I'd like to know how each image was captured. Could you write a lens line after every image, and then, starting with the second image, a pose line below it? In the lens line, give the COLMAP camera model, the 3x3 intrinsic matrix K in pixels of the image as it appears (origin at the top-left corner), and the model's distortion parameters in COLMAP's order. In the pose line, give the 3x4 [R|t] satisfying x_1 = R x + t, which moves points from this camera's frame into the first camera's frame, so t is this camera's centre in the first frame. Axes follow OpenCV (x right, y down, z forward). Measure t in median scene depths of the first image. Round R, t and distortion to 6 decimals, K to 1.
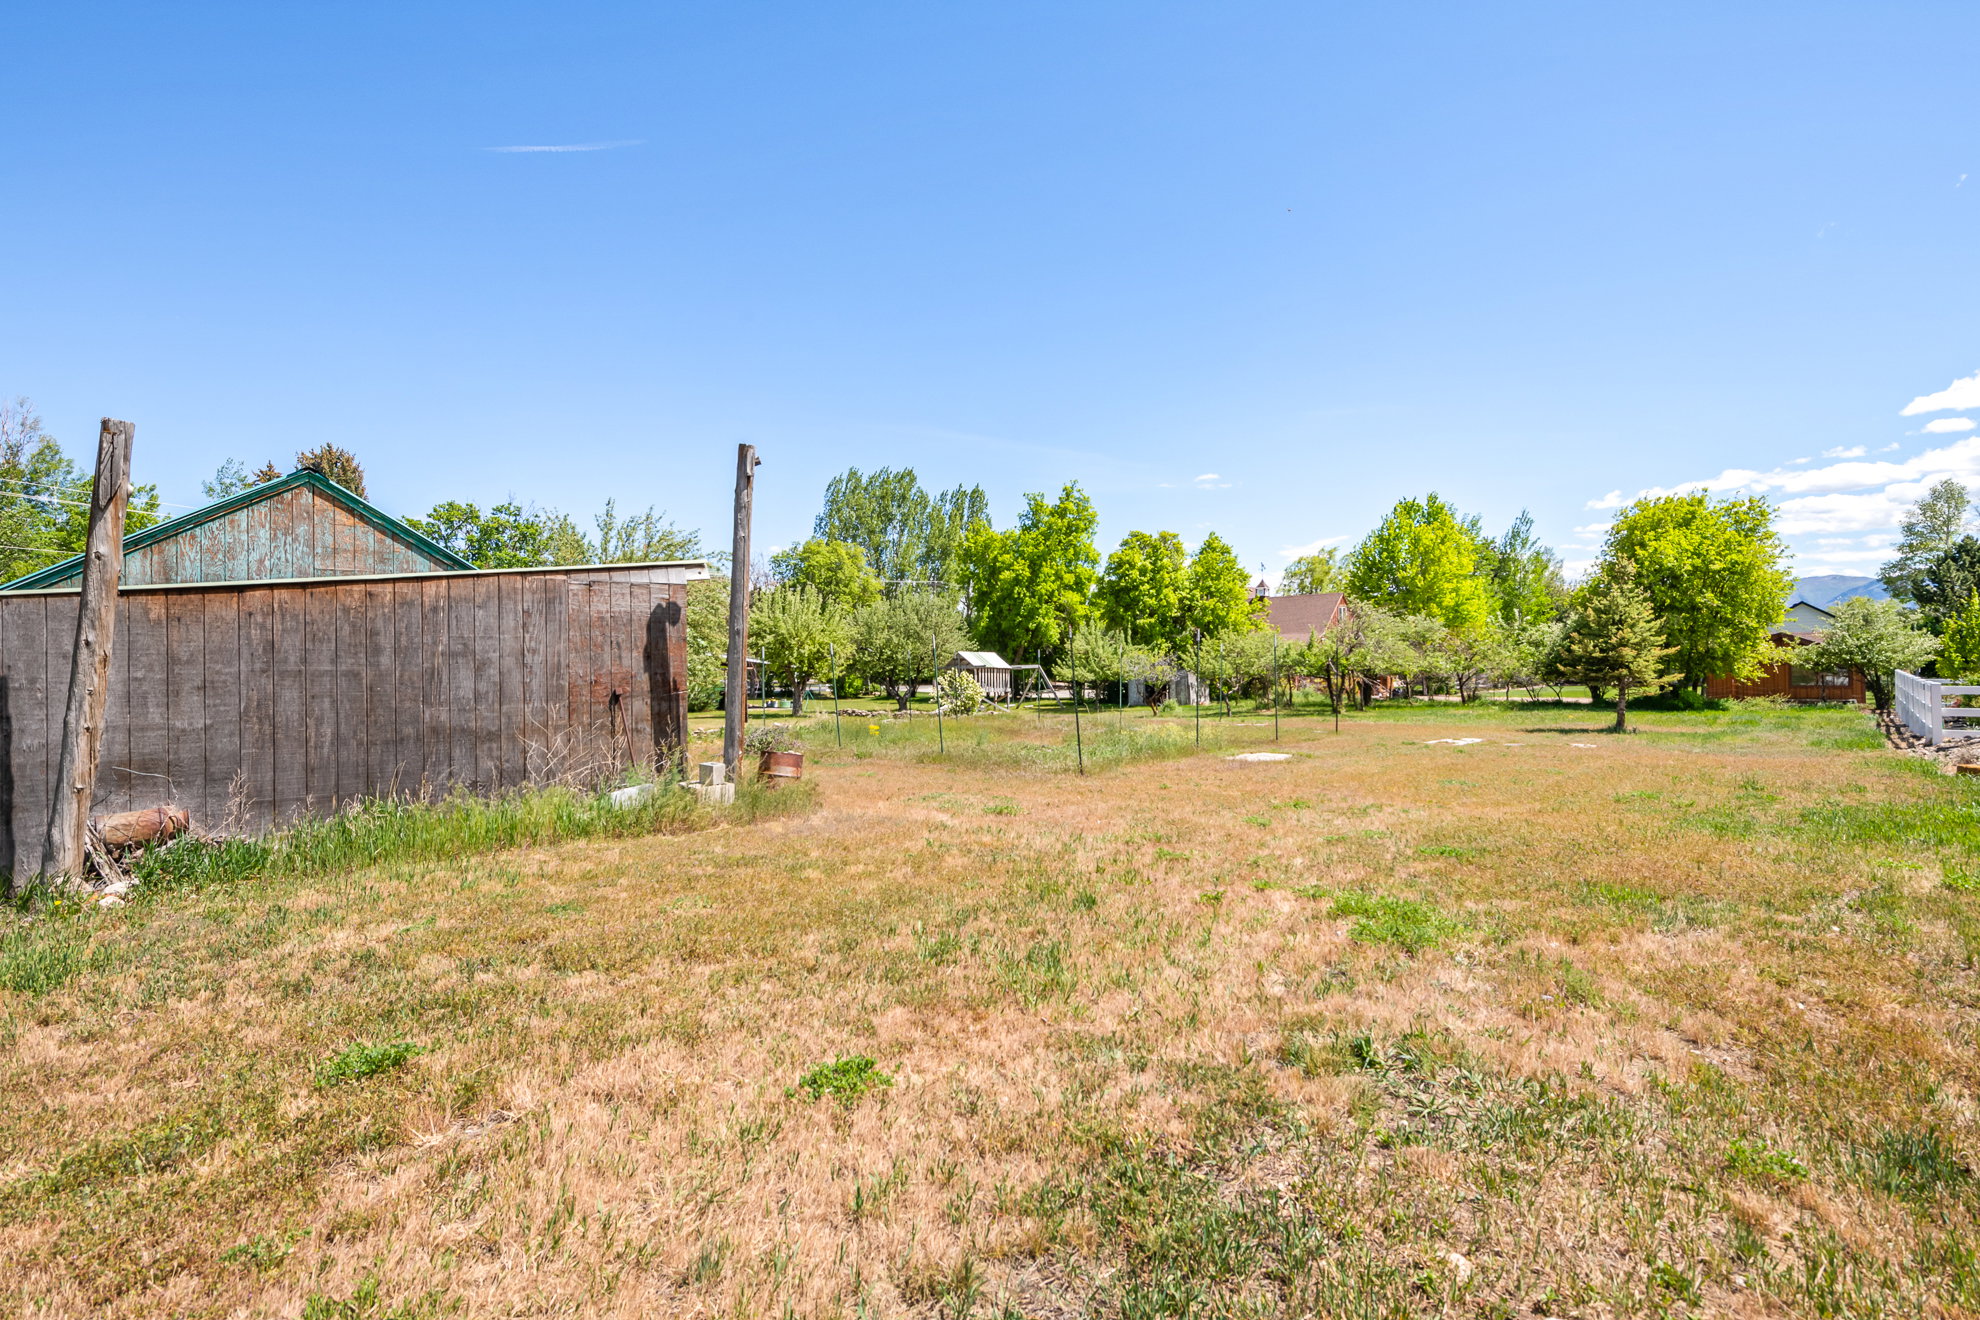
lens RADIAL K [[924.7, 0, 978.6], [0, 924.7, 657.9], [0, 0, 1]] dist [-0.004930, -0.000768]
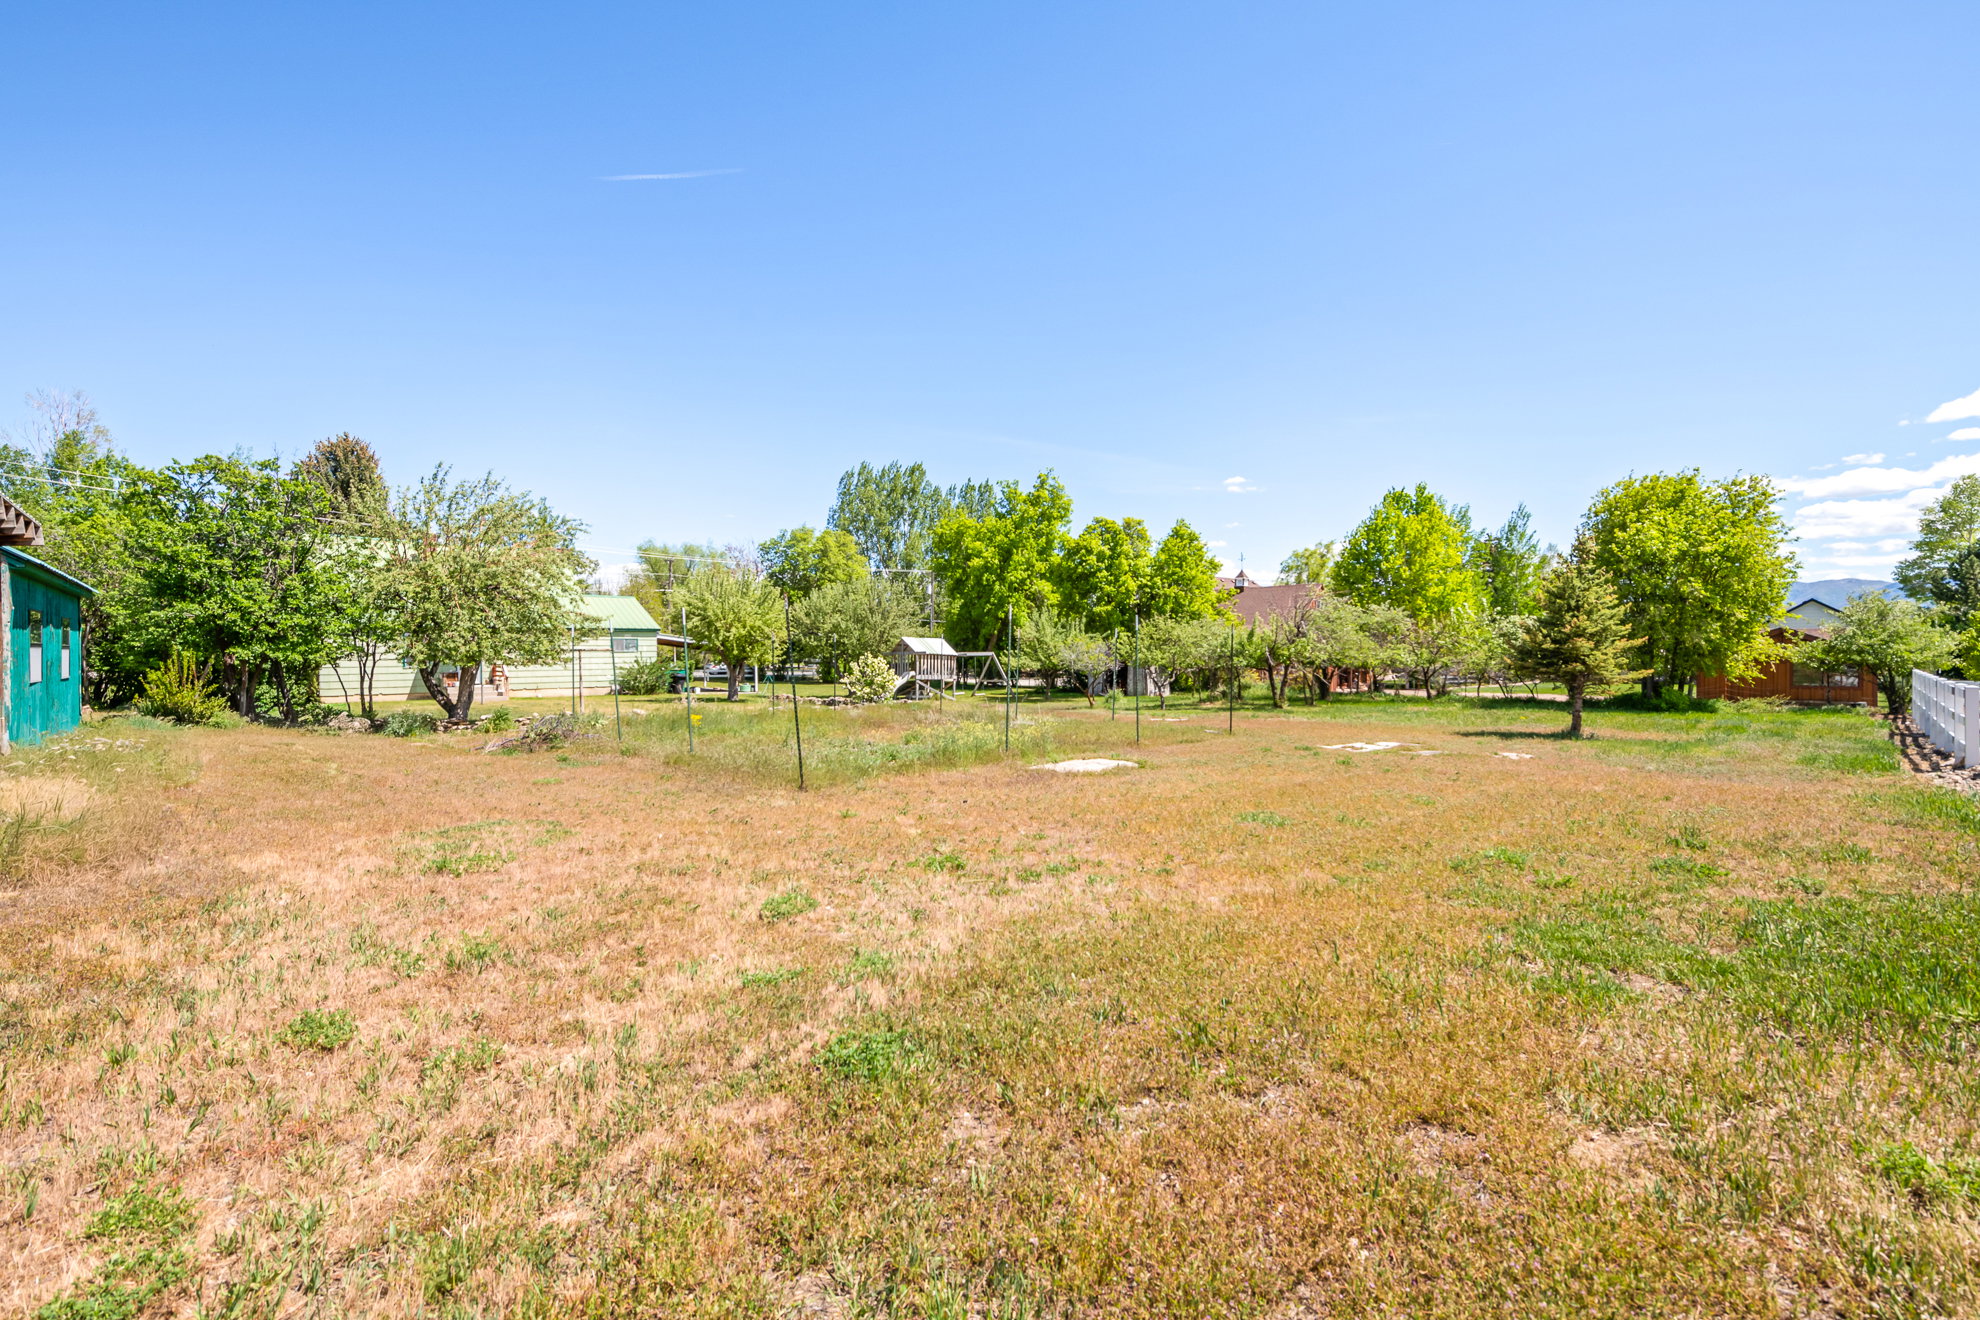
lens RADIAL K [[832.1, 0, 1000.3], [0, 832.1, 659.2], [0, 0, 1]] dist [-0.010898, 0.000487]
pose [[0.998574, 0.014516, -0.051367, 0.125541], [-0.013849, 0.999815, 0.013317, 0.003257], [0.051550, -0.012587, 0.998591, 0.129222]]
